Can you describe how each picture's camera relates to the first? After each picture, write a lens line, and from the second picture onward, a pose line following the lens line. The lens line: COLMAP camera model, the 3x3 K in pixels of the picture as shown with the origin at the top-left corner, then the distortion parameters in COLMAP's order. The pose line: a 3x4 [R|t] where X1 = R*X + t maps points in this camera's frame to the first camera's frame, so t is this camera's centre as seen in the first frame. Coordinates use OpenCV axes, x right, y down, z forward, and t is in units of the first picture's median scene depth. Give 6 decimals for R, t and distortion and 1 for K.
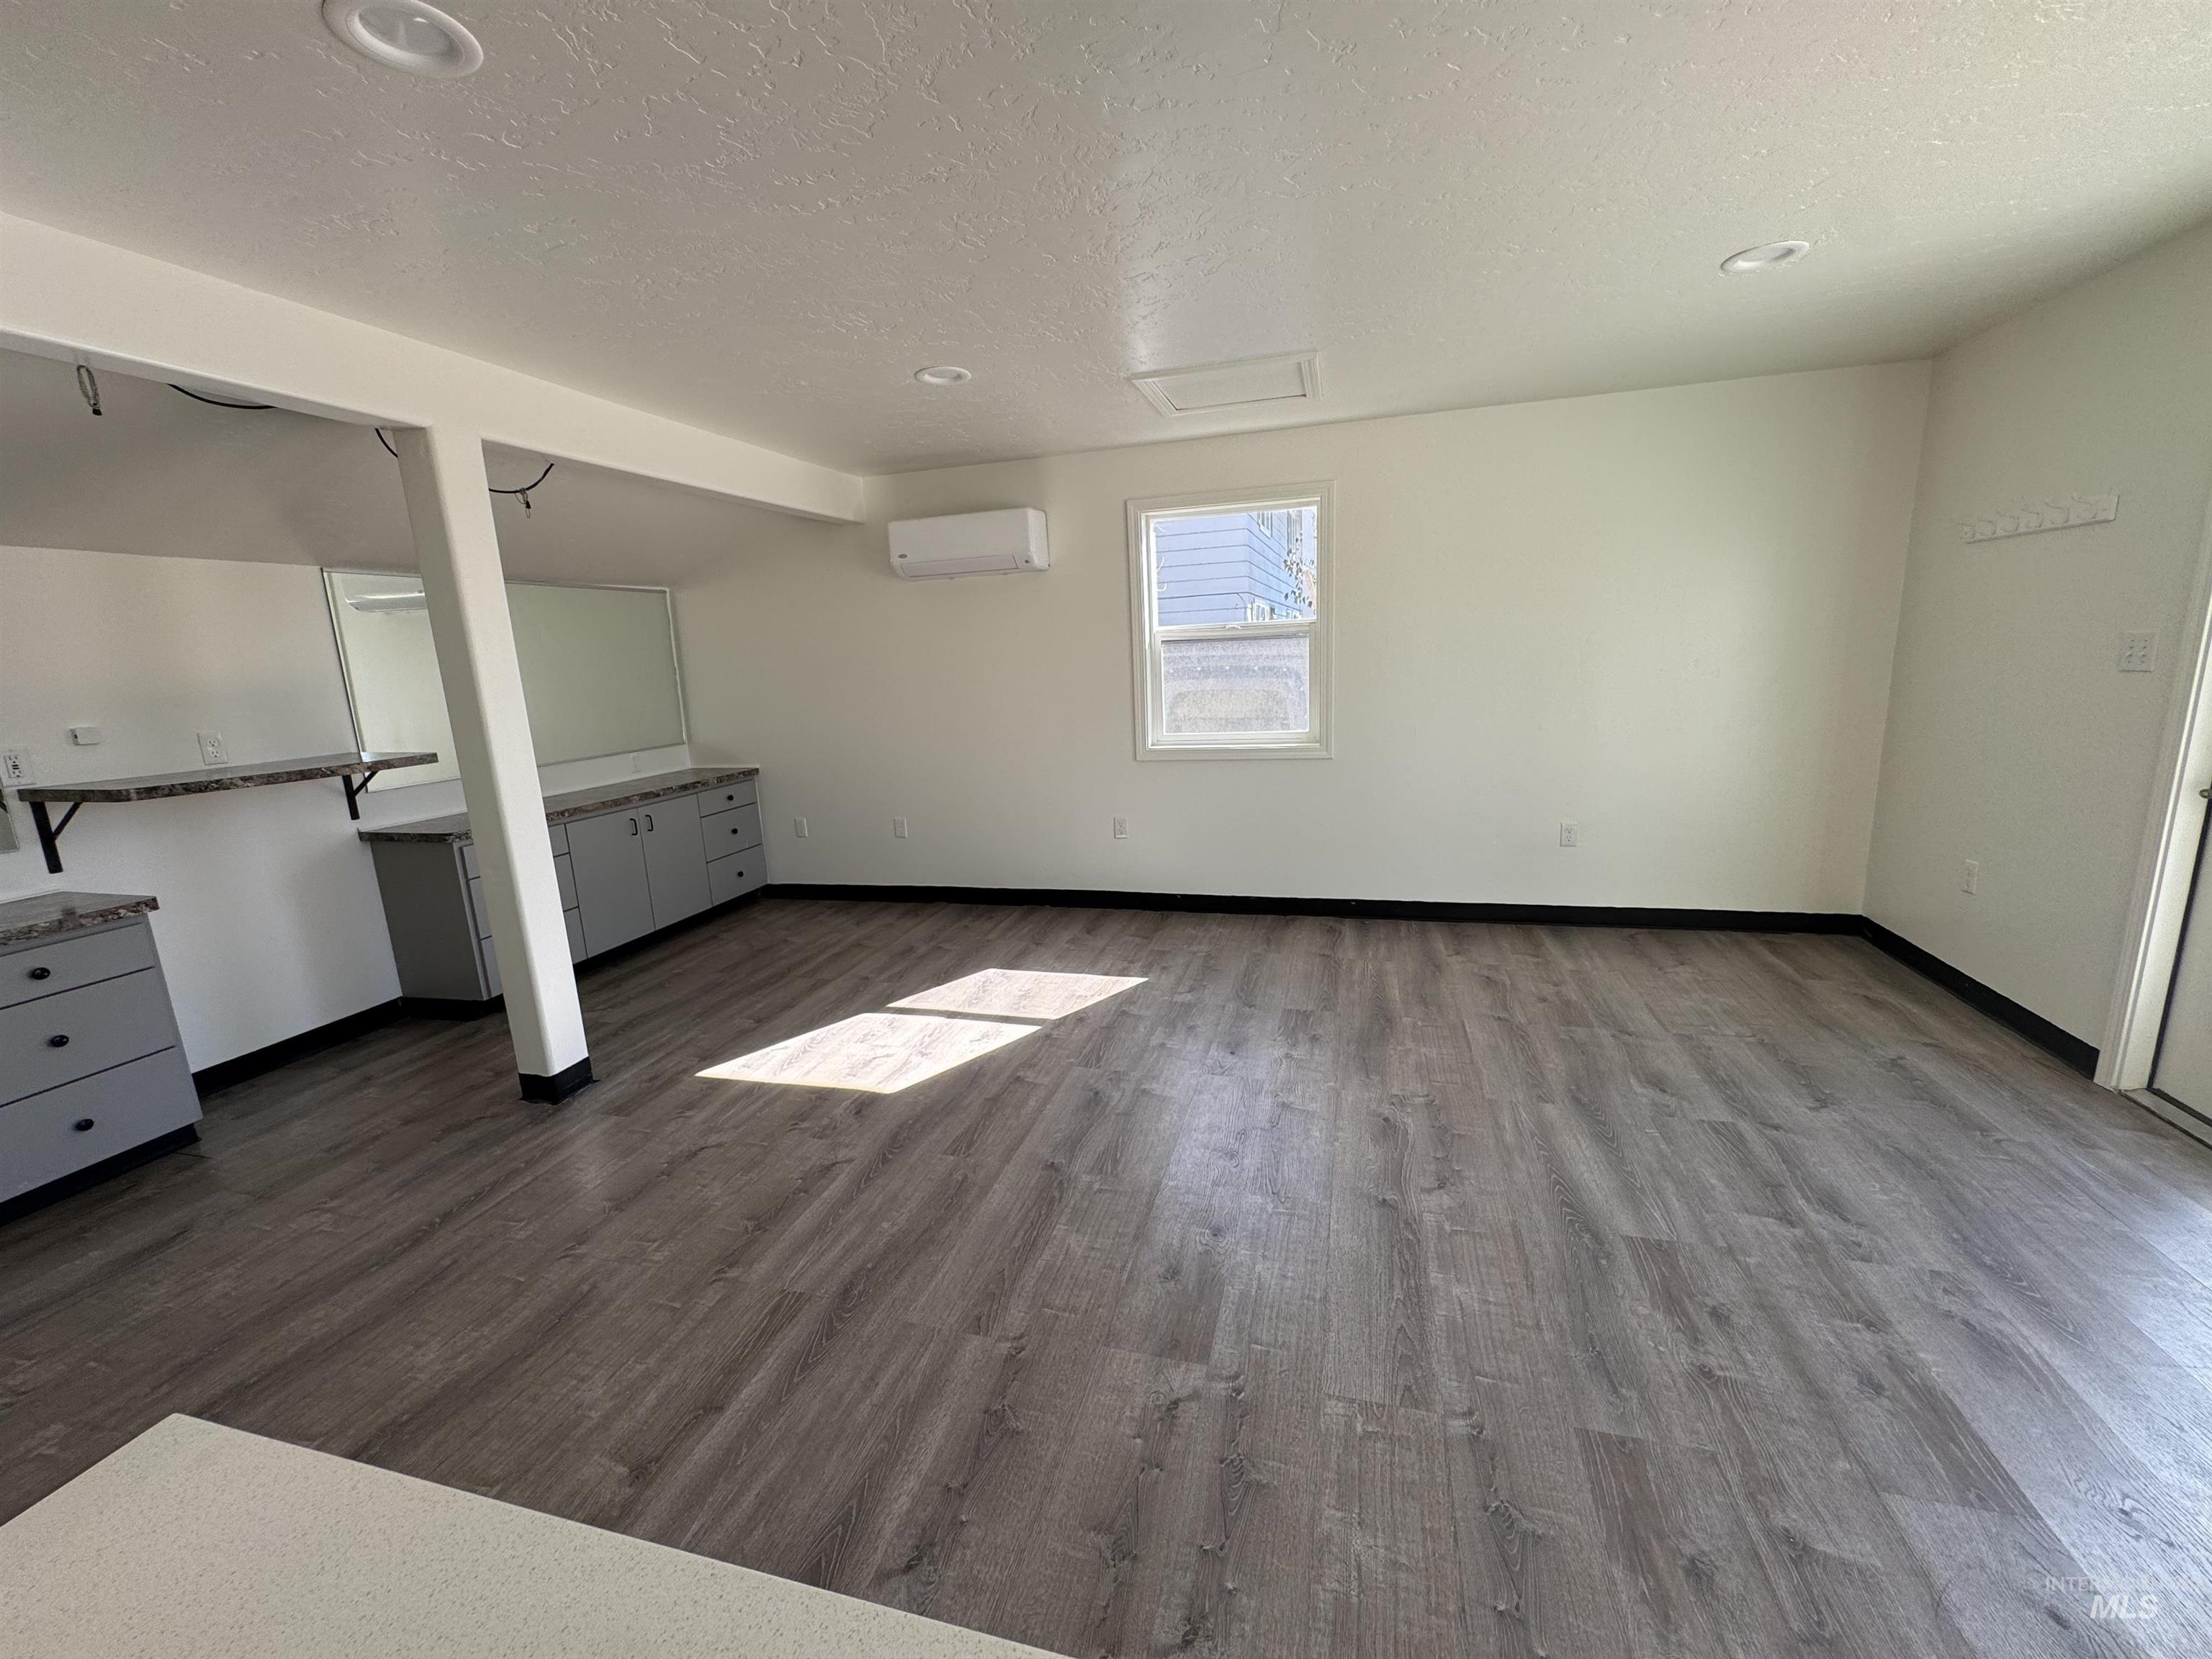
lens RADIAL K [[881.5, 0, 1100.7], [0, 881.5, 830.0], [0, 0, 1]] dist [-0.003795, 0.000706]
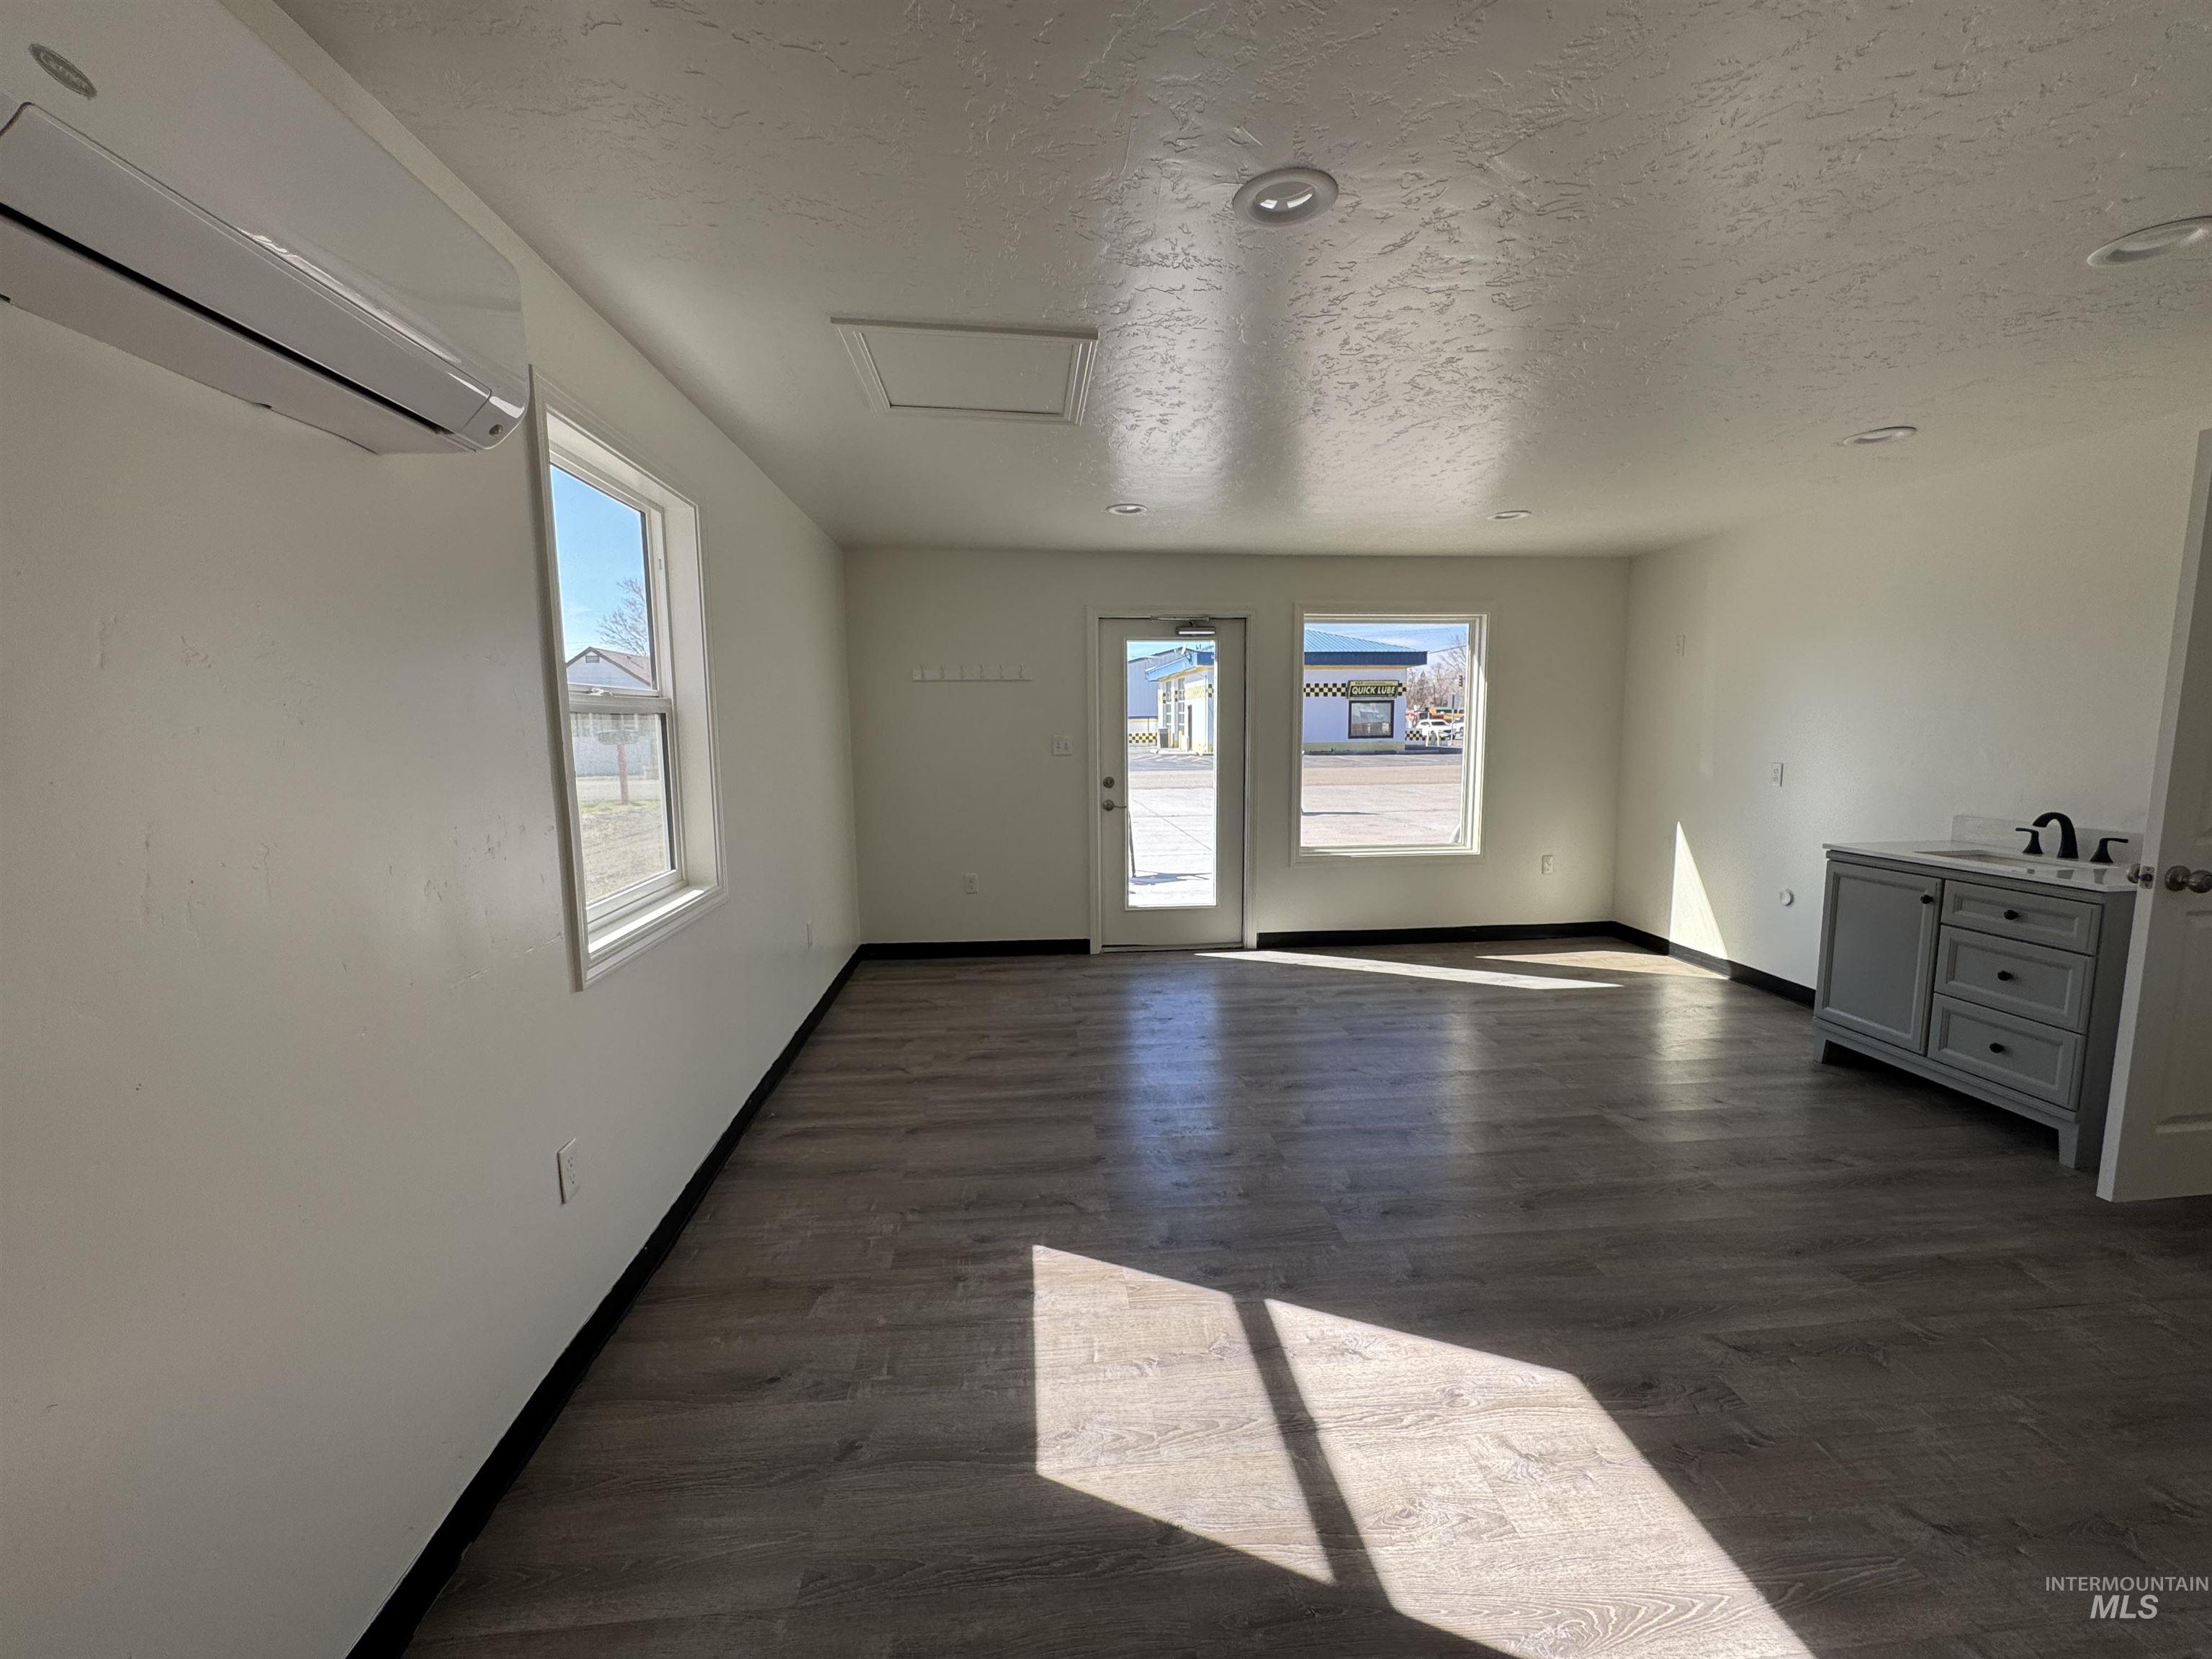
lens RADIAL K [[881.5, 0, 1107.0], [0, 881.5, 840.9], [0, 0, 1]] dist [-0.003795, 0.000706]
pose [[-0.360947, -0.075899, 0.929493, -0.637970], [0.211251, 0.964121, 0.160761, -0.240029], [-0.908345, 0.254383, -0.331962, 1.328788]]
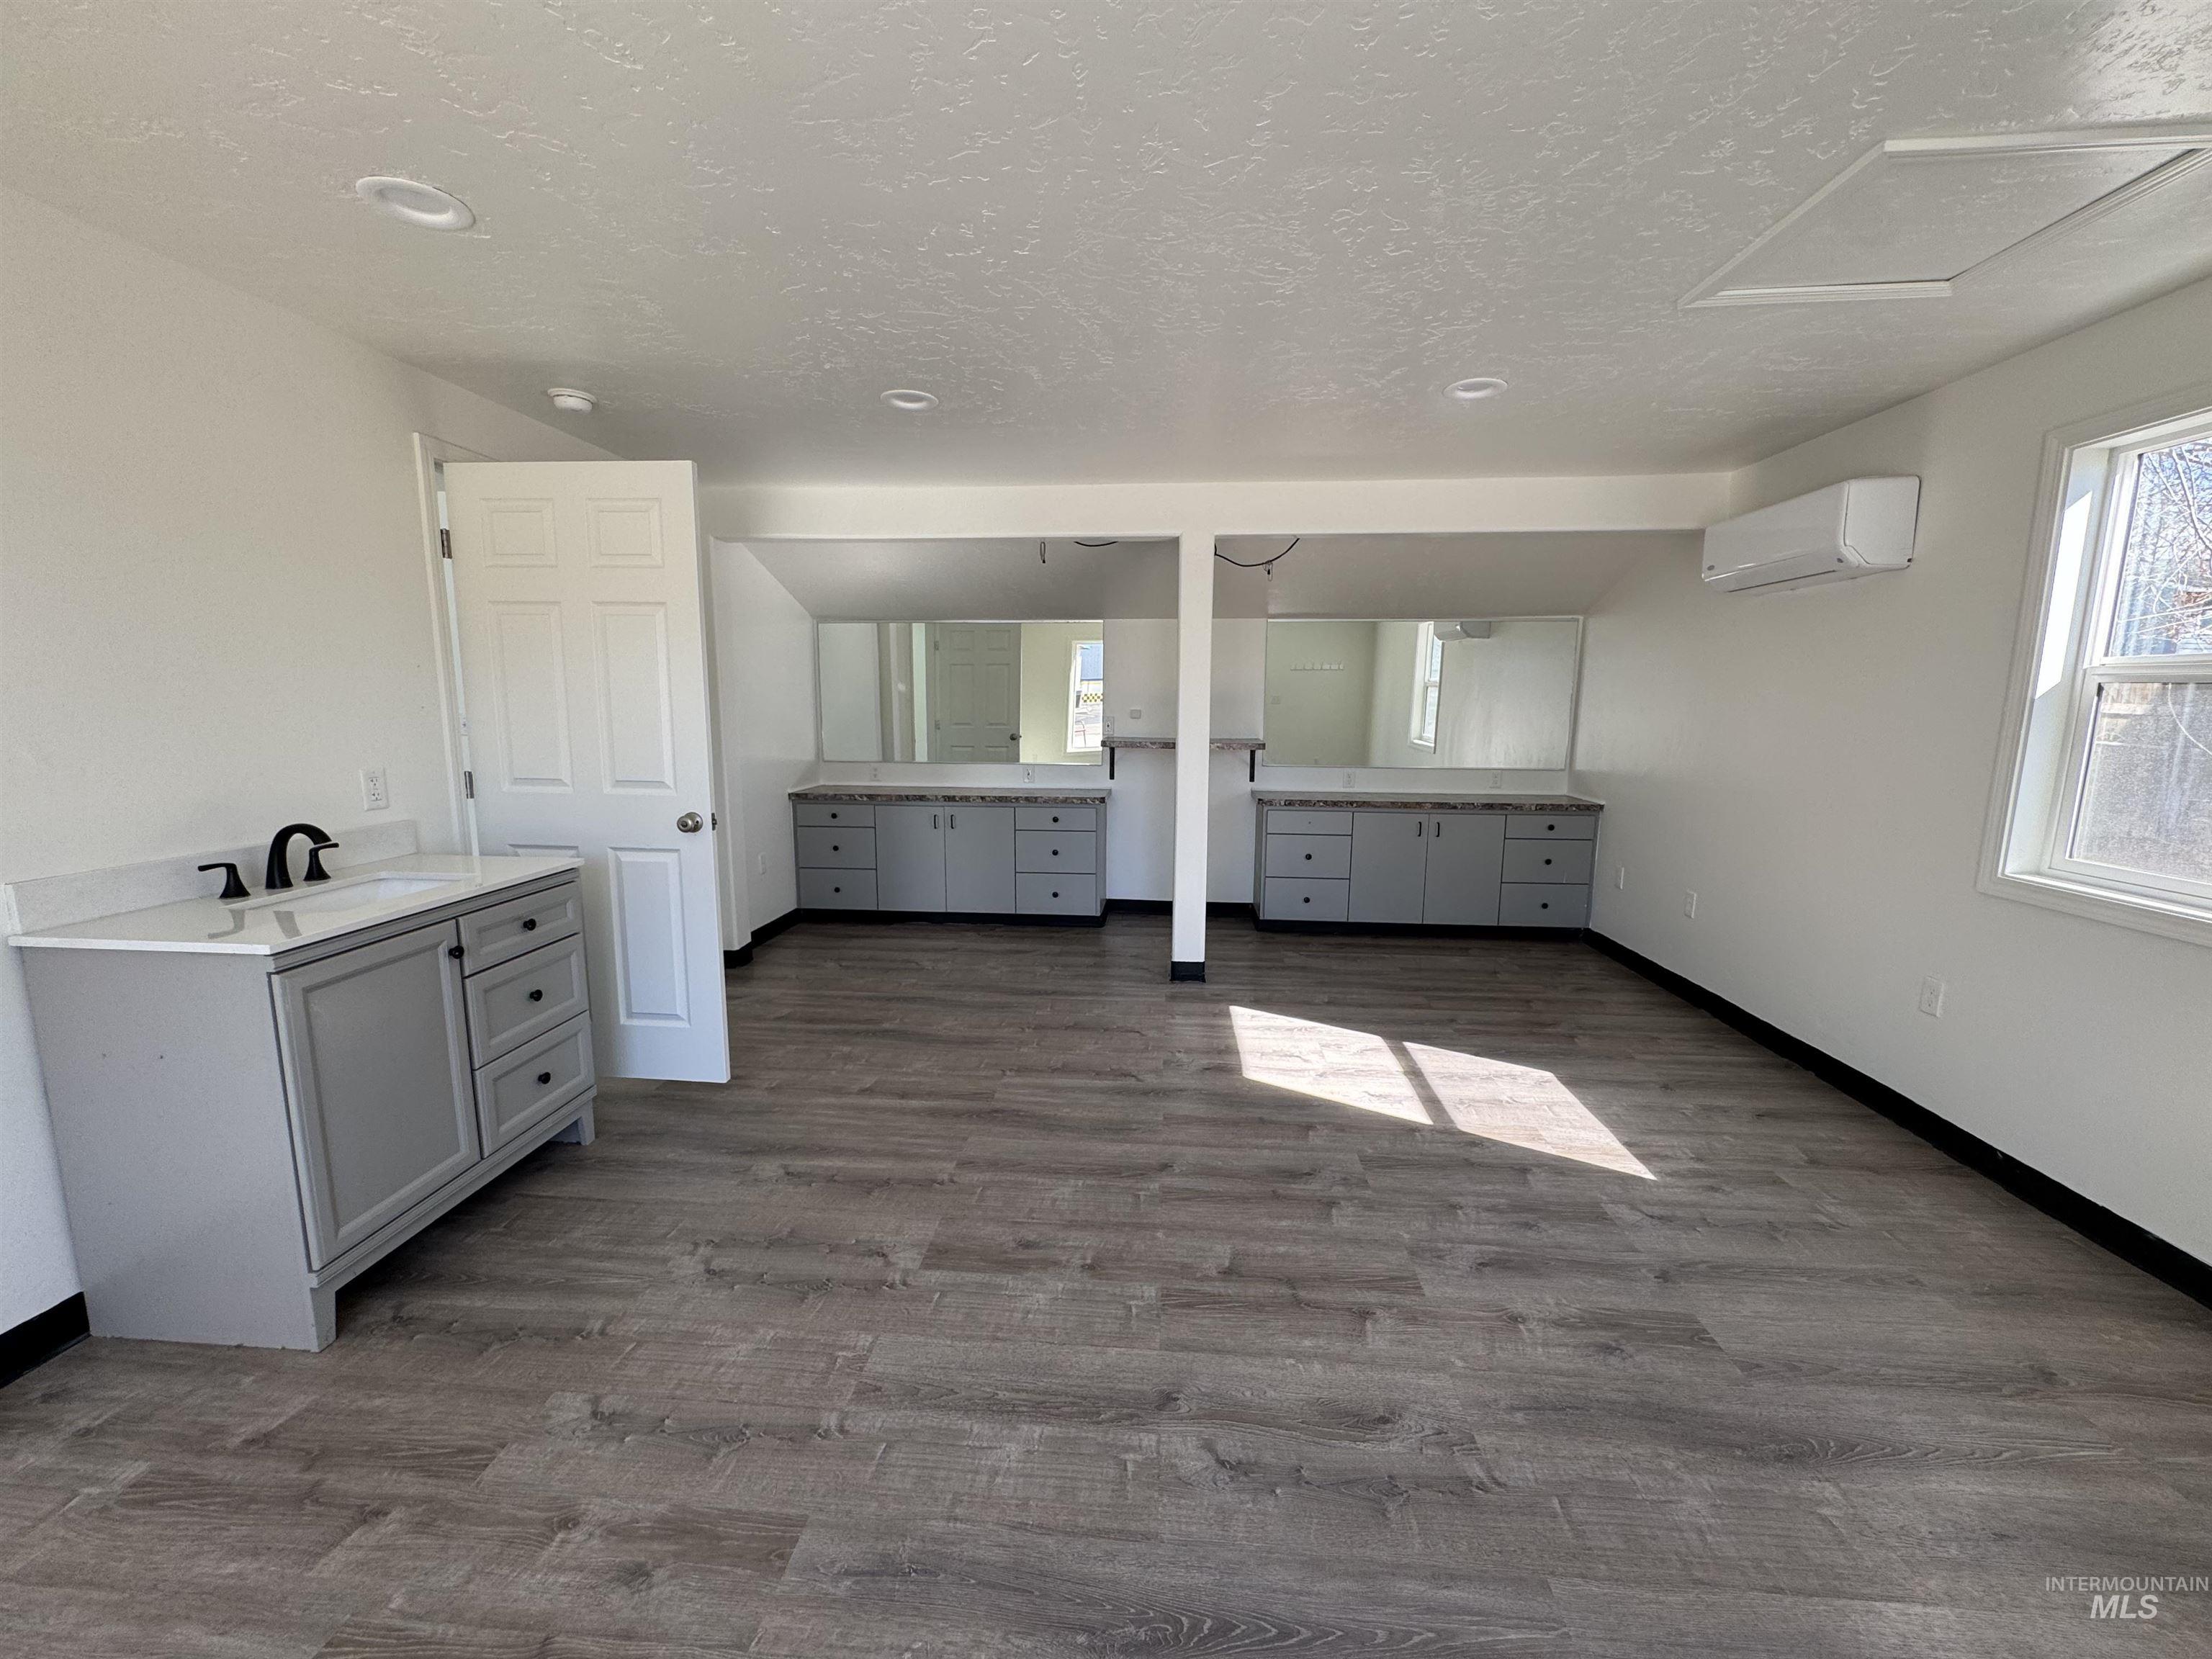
lens RADIAL K [[881.5, 0, 1109.7], [0, 881.5, 829.9], [0, 0, 1]] dist [-0.003795, 0.000706]
pose [[0.199026, 0.190801, -0.961241, 0.694102], [-0.211162, 0.966172, 0.148059, -0.122996], [0.956974, 0.173510, 0.232583, 0.485898]]
